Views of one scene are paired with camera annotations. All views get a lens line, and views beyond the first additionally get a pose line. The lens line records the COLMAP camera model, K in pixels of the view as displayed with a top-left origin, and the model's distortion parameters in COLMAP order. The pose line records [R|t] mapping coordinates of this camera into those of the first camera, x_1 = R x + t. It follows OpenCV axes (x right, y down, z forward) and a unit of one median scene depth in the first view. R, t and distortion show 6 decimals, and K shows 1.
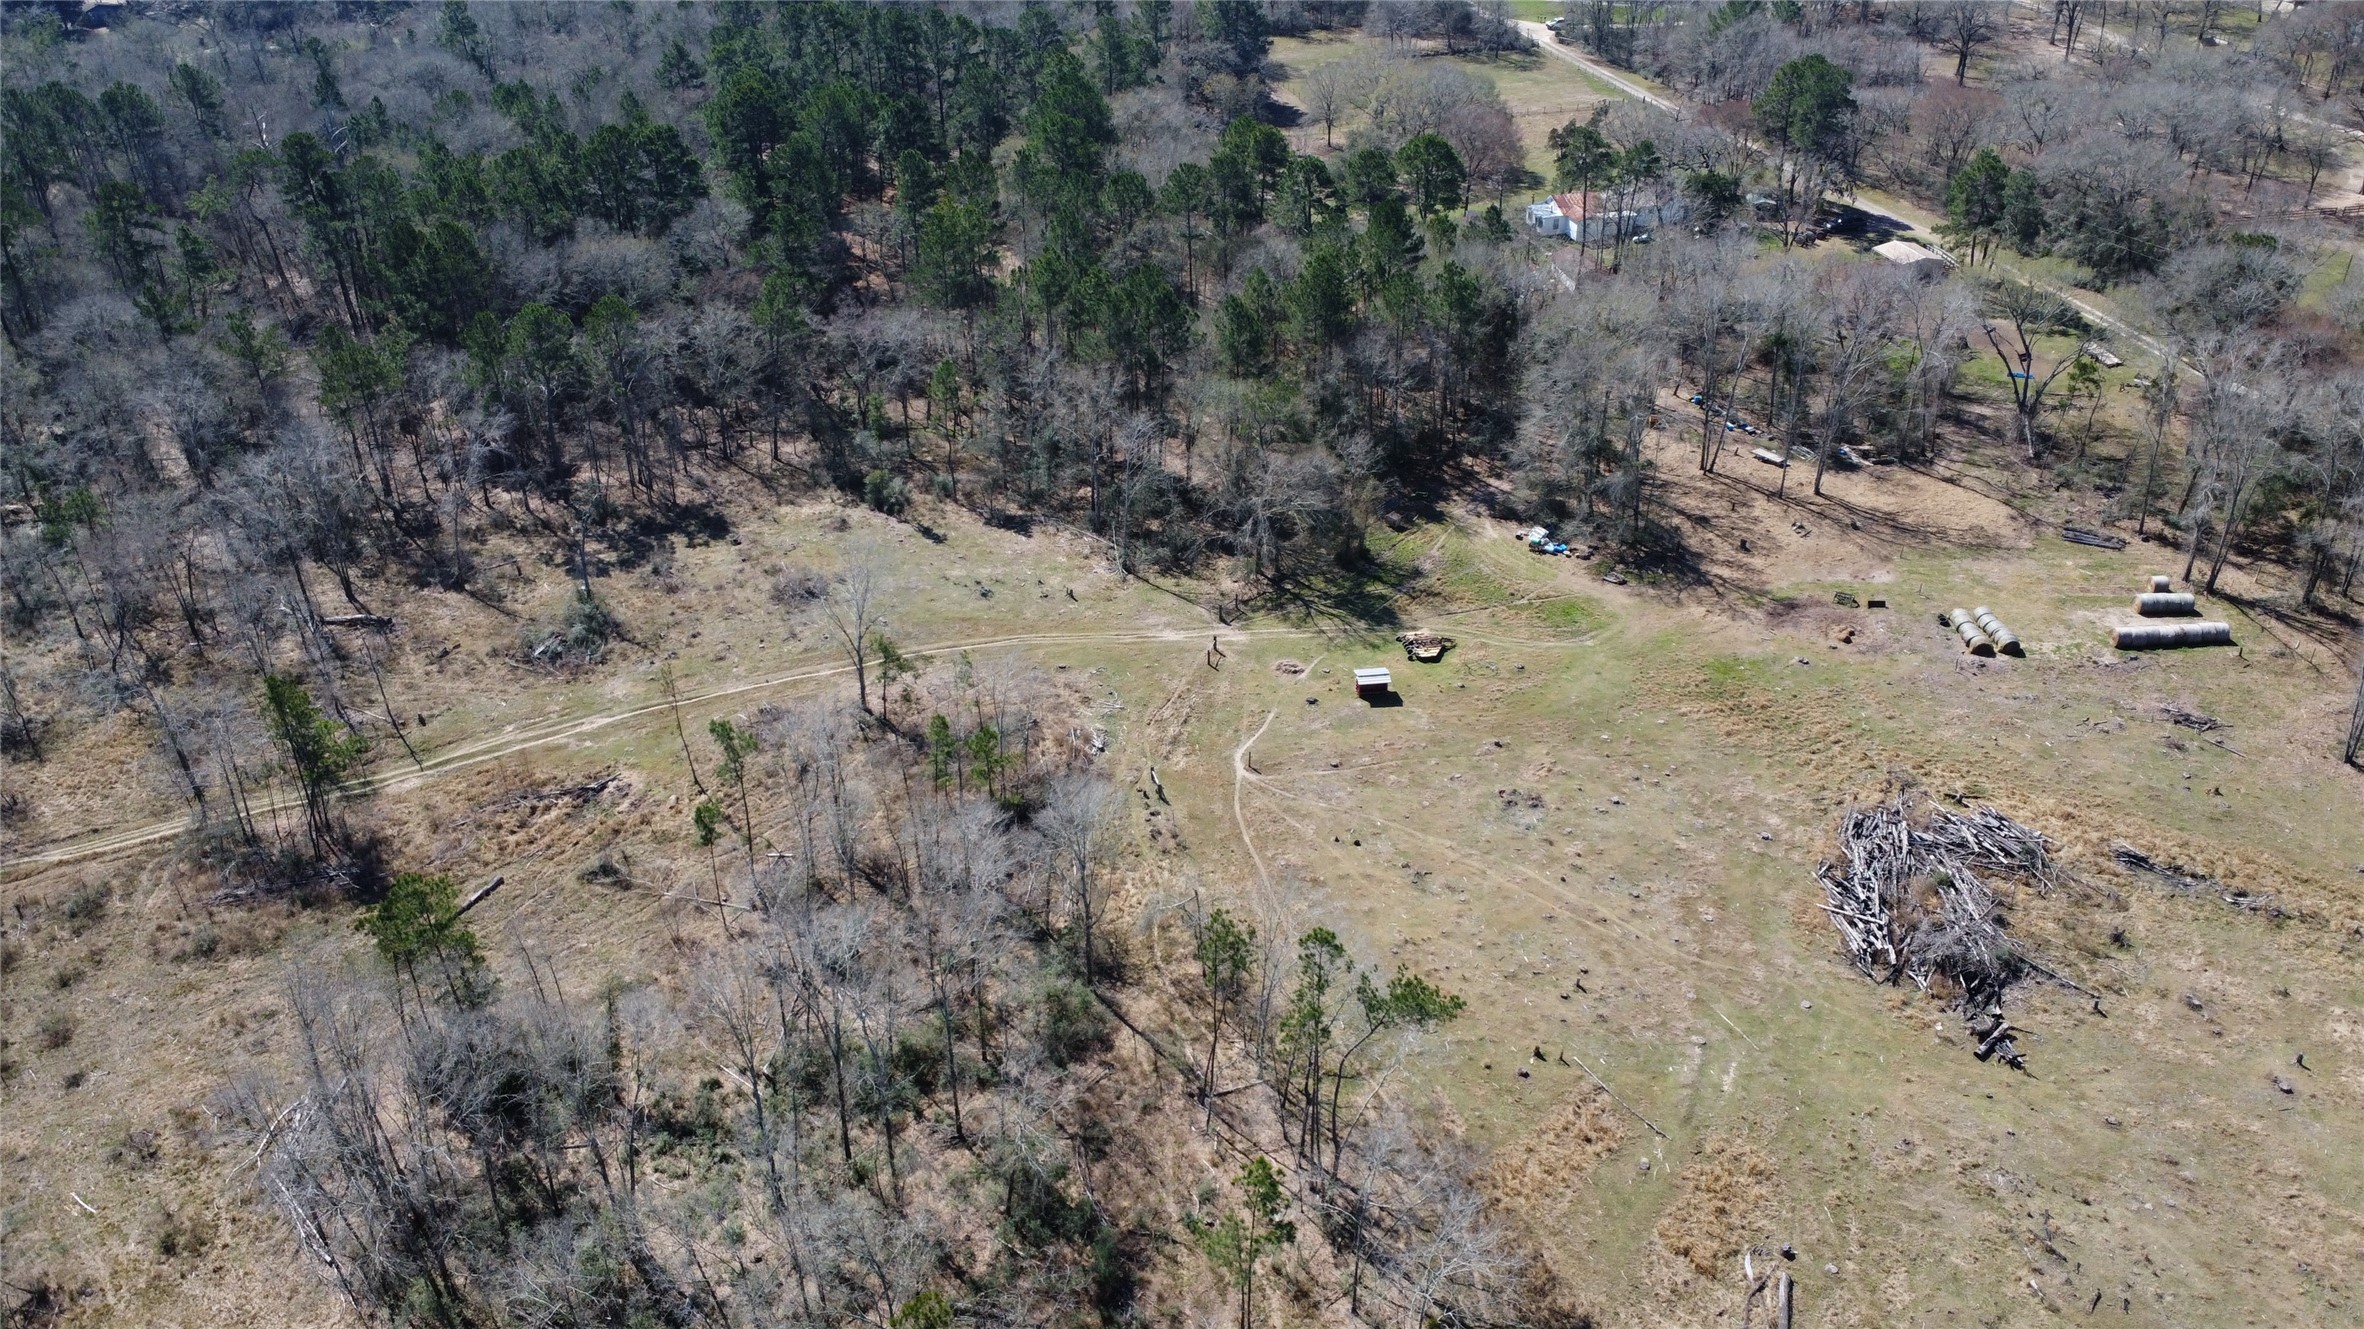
lens RADIAL K [[1804.5, 0, 1184.9], [0, 1804.5, 669.6], [0, 0, 1]] dist [0.003070, -0.005543]
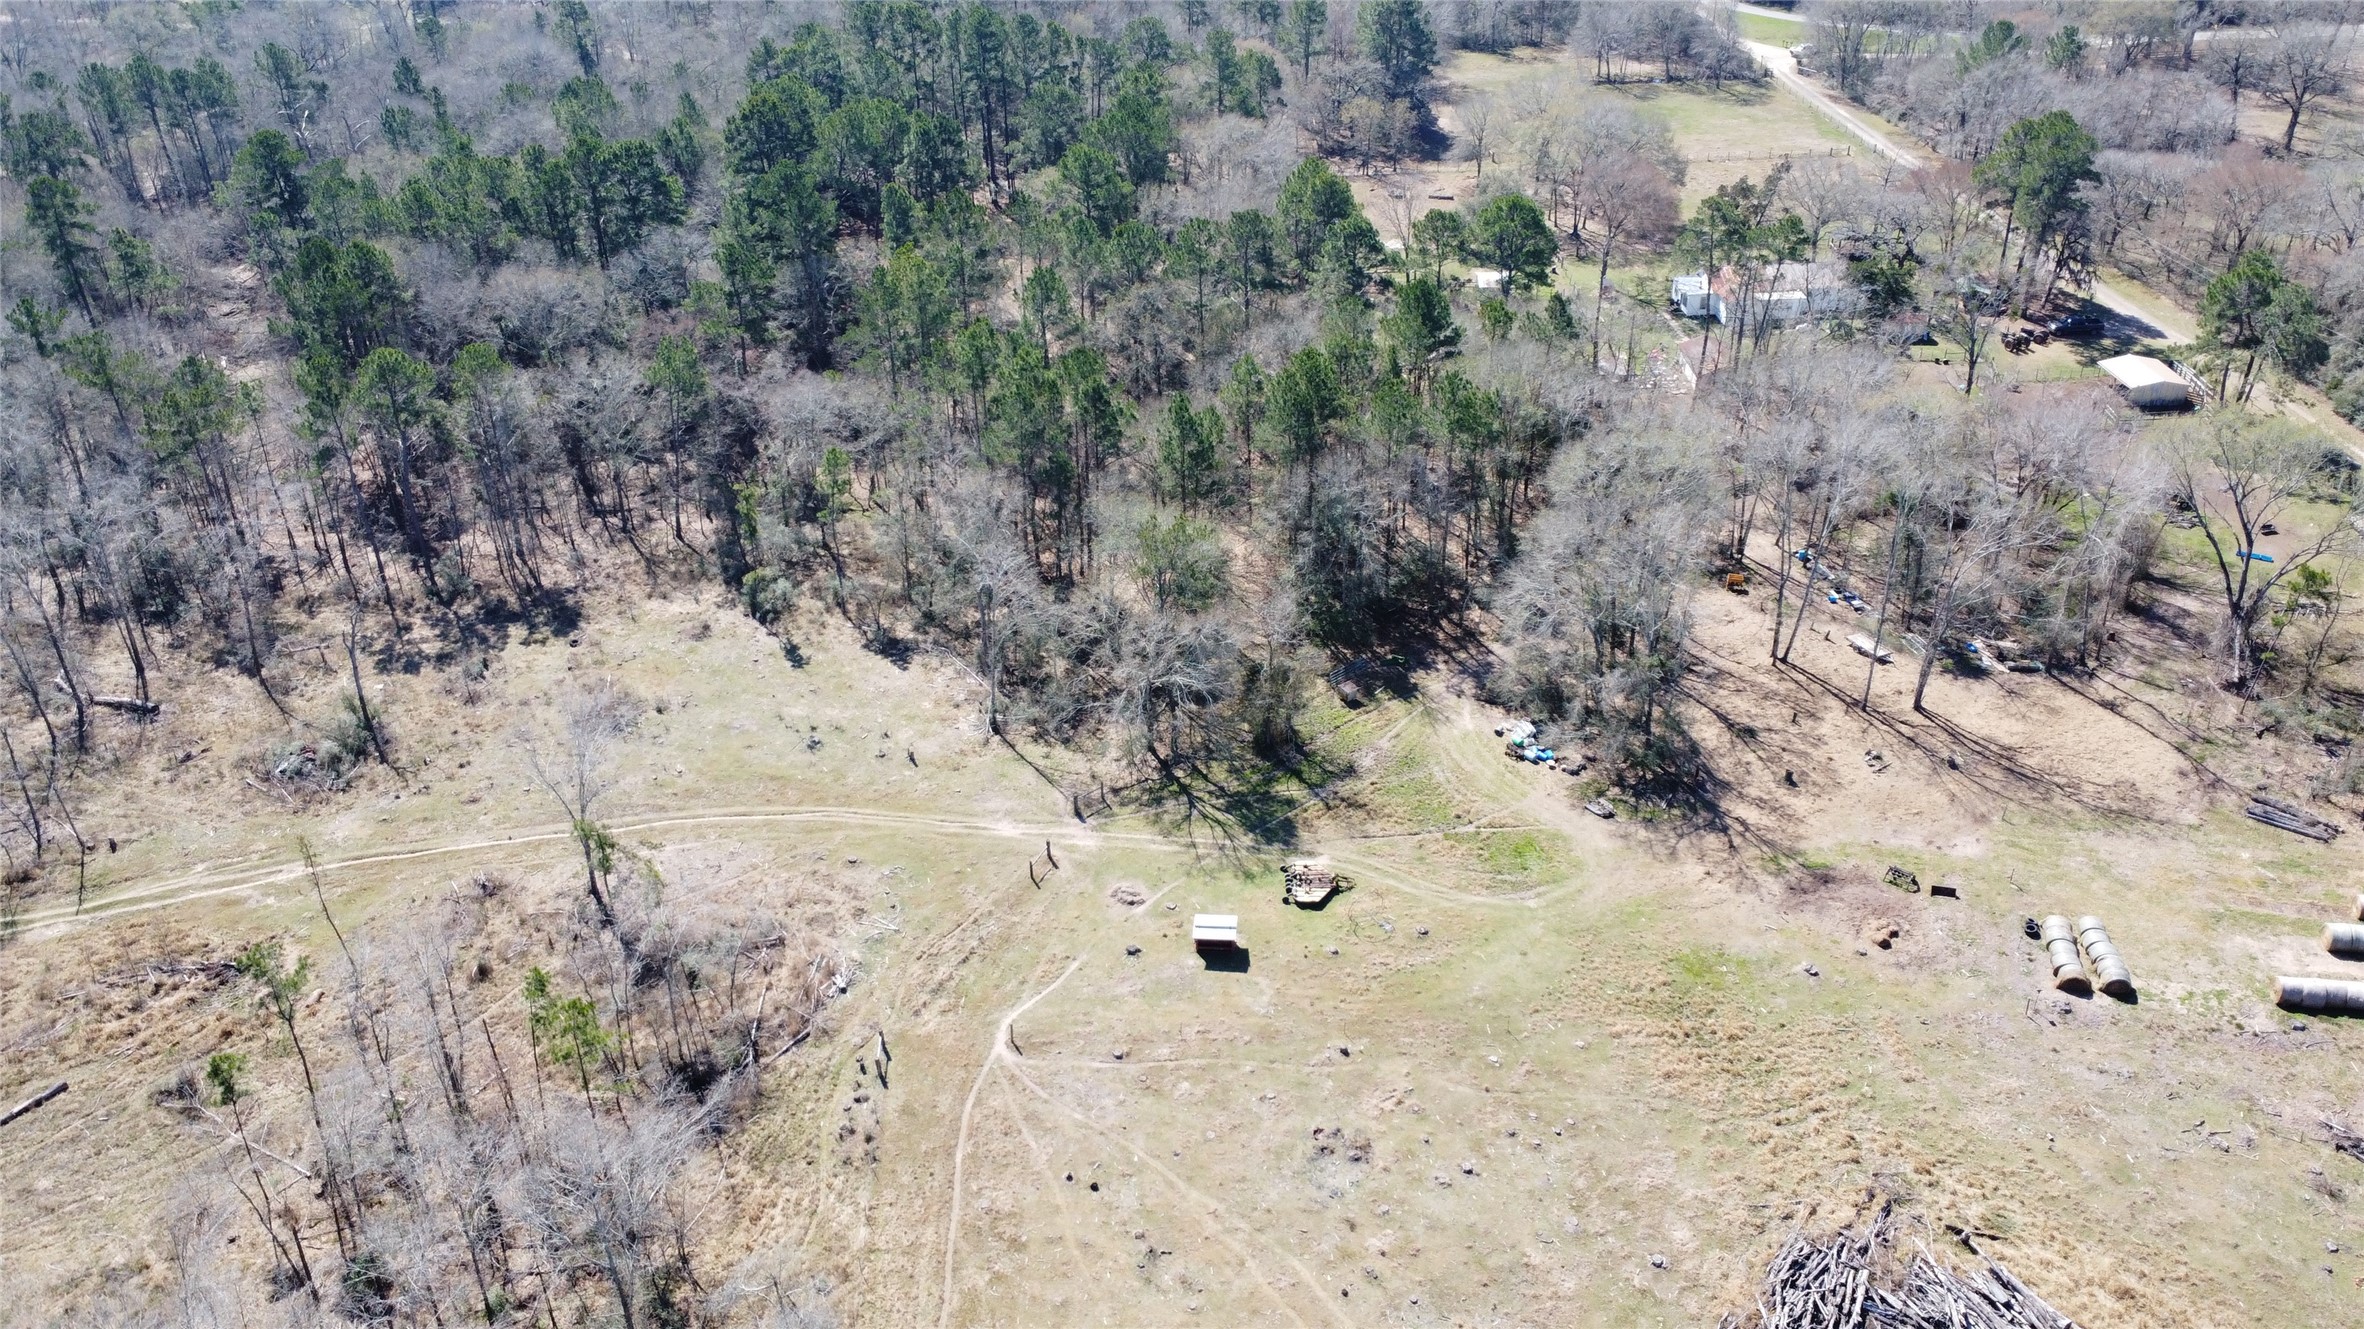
lens RADIAL K [[1804.5, 0, 1178.9], [0, 1804.5, 657.9], [0, 0, 1]] dist [0.003070, -0.005543]
pose [[0.981011, 0.095667, -0.168719, 0.178303], [-0.095280, 0.995396, 0.010407, -0.100463], [0.168938, 0.005866, 0.985609, 0.206666]]
